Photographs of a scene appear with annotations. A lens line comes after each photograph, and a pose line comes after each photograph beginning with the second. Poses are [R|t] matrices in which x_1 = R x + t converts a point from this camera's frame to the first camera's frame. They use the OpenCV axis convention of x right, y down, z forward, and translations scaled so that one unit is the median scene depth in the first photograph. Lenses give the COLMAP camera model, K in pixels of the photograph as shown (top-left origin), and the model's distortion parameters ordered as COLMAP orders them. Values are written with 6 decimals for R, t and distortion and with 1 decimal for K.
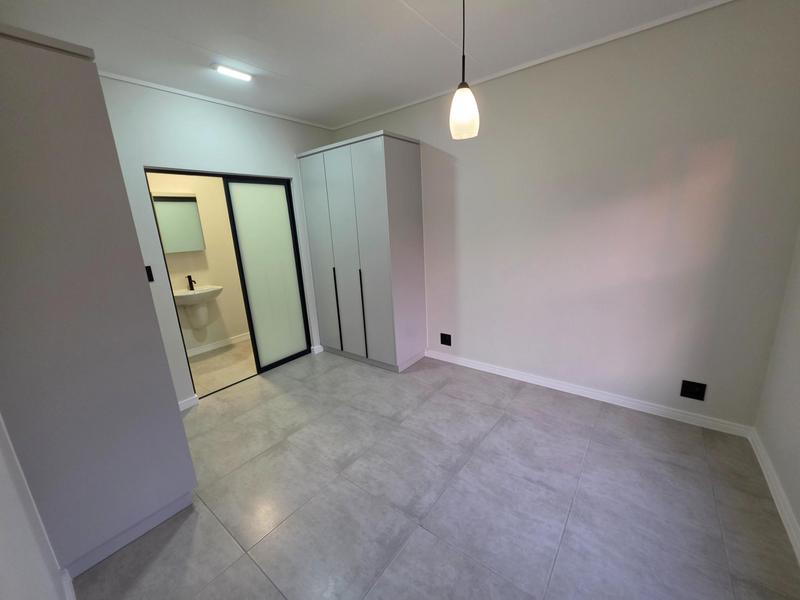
lens RADIAL K [[320.0, 0, 397.2], [0, 320.0, 299.0], [0, 0, 1]] dist [-0.000700, -0.000009]
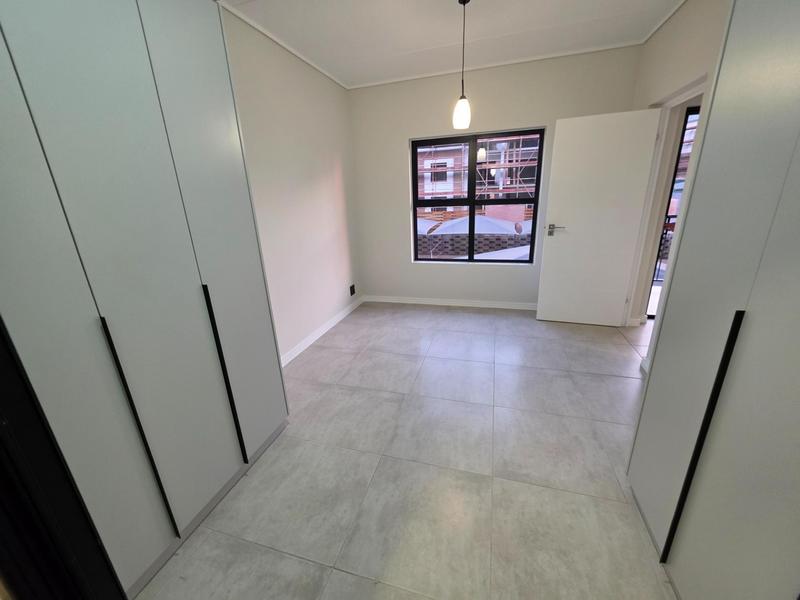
lens RADIAL K [[320.0, 0, 397.2], [0, 320.0, 299.0], [0, 0, 1]] dist [-0.000700, -0.000009]
pose [[-0.364866, -0.218451, 0.905070, -0.784621], [0.275480, 0.903232, 0.329063, -0.188795], [-0.889373, 0.369392, -0.269380, 1.173566]]
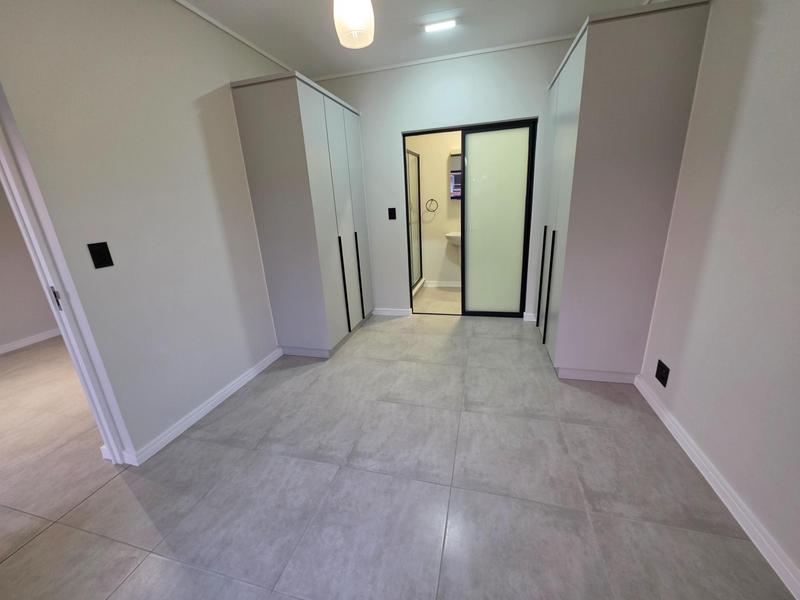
lens RADIAL K [[318.9, 0, 399.5], [0, 318.9, 297.5], [0, 0, 1]] dist [-0.001611, -0.000091]
pose [[0.394476, 0.300557, -0.868363, 0.592364], [-0.179973, 0.951965, 0.247736, -0.082566], [0.901110, 0.058556, 0.429619, 0.455559]]
